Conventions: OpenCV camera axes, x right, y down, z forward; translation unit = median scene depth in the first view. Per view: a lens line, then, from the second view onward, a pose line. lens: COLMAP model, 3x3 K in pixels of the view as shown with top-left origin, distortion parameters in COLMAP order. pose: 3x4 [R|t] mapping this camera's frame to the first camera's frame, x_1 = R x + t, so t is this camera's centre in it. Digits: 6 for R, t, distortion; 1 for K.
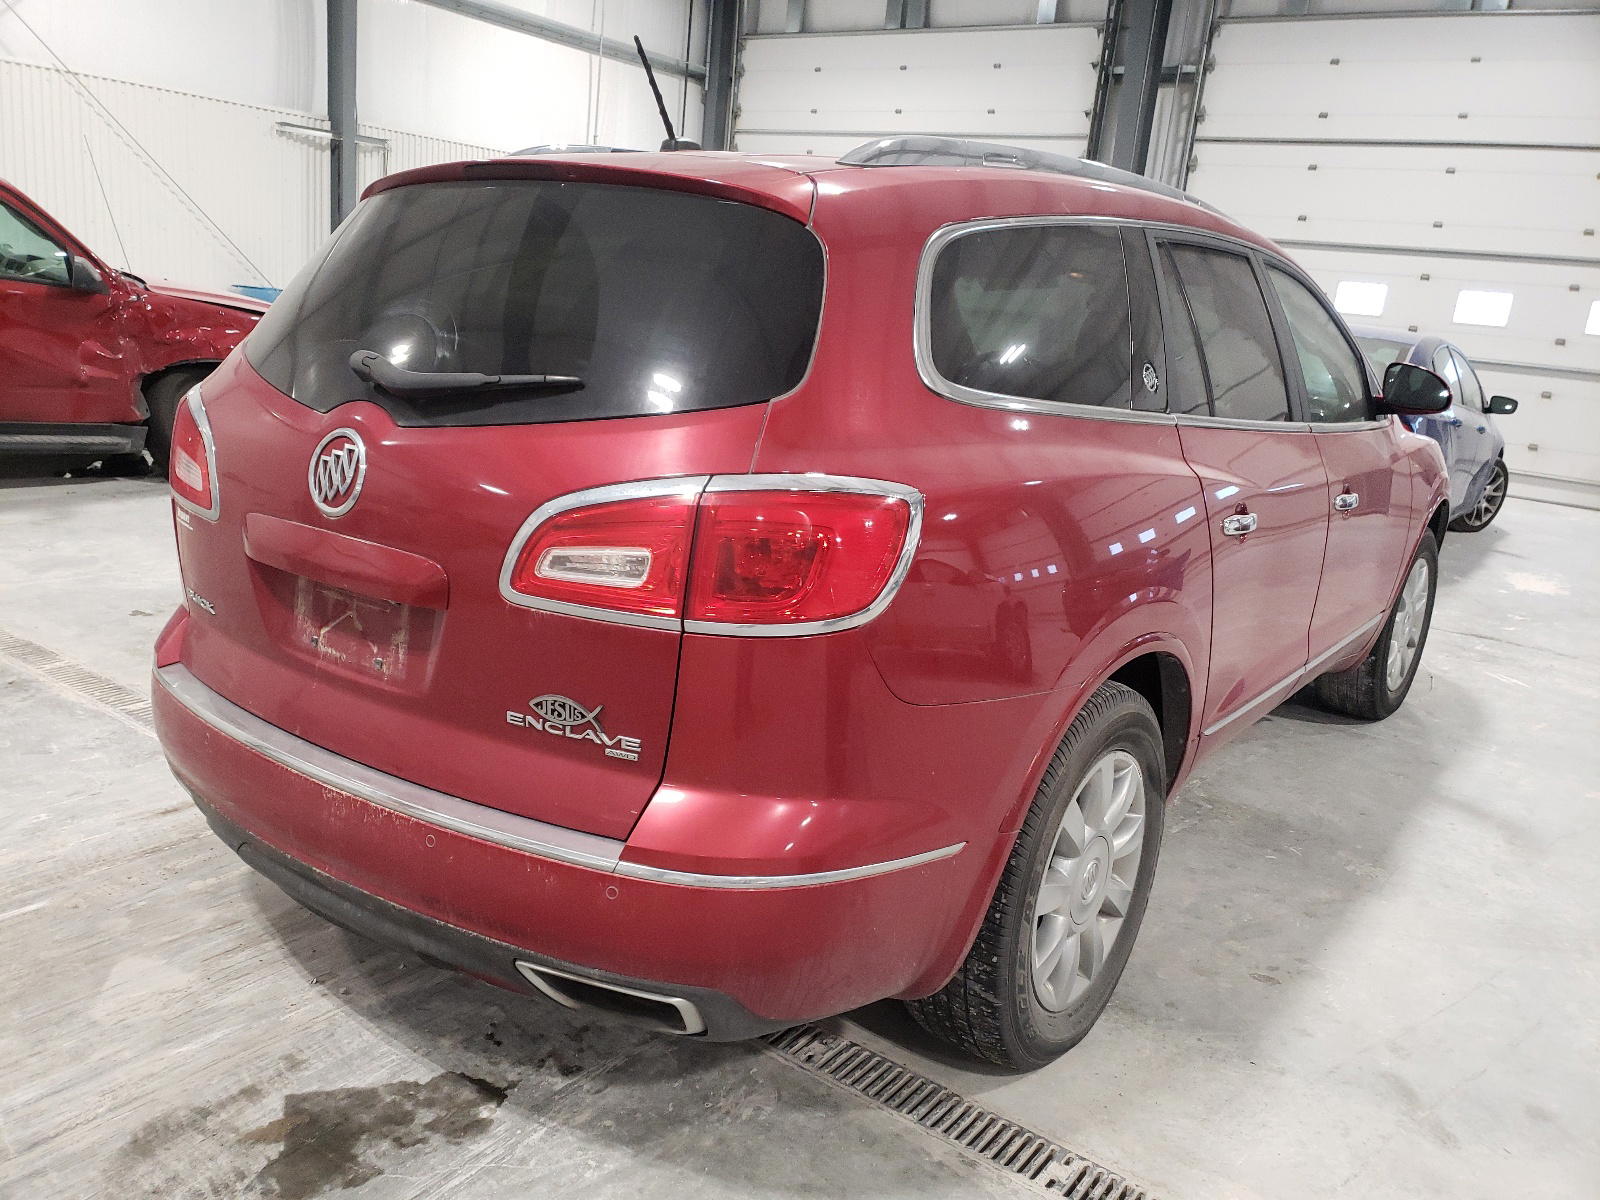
lens RADIAL K [[1228.5, 0, 800.0], [0, 1228.5, 600.0], [0, 0, 1]] dist [0.053399, -0.002895]
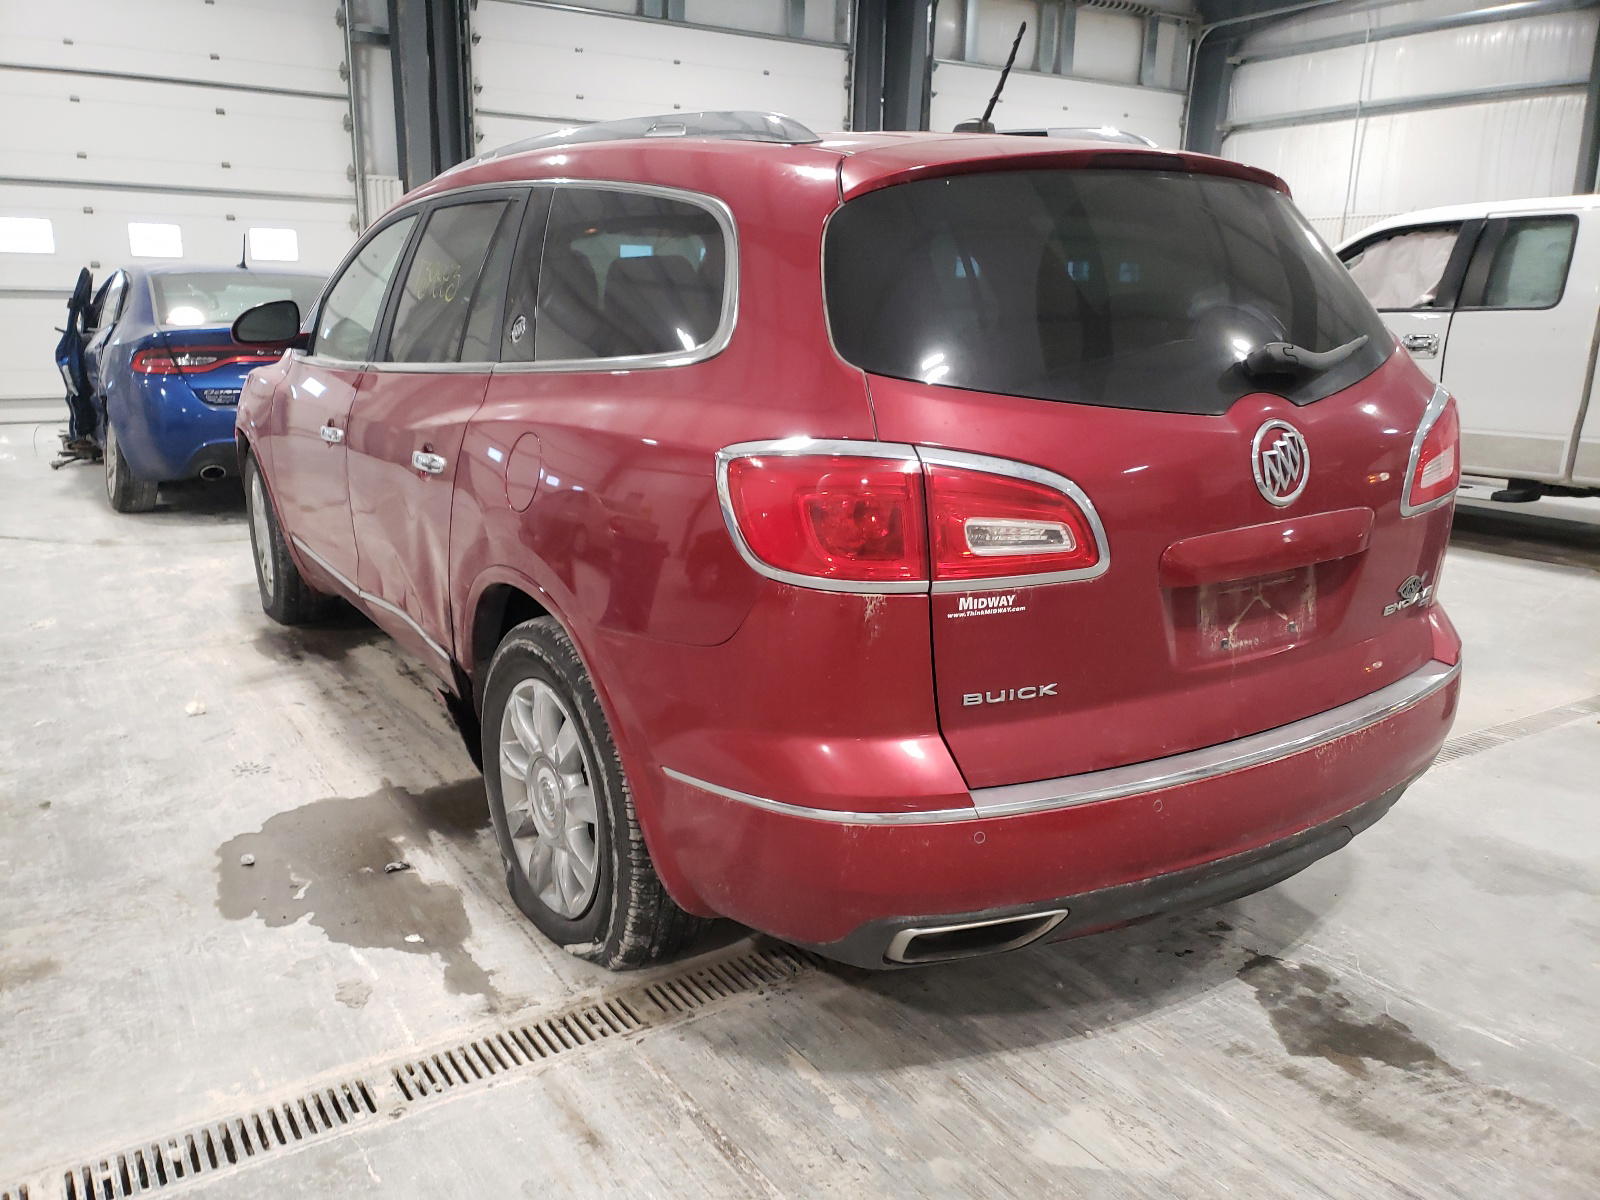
lens RADIAL K [[1226.7, 0, 743.6], [0, 1226.7, 599.5], [0, 0, 1]] dist [0.089966, -0.086412]
pose [[0.381762, -0.305530, 0.872301, -1.392630], [0.251622, 0.942491, 0.219992, -0.315642], [-0.889350, 0.135506, 0.436686, 0.897254]]
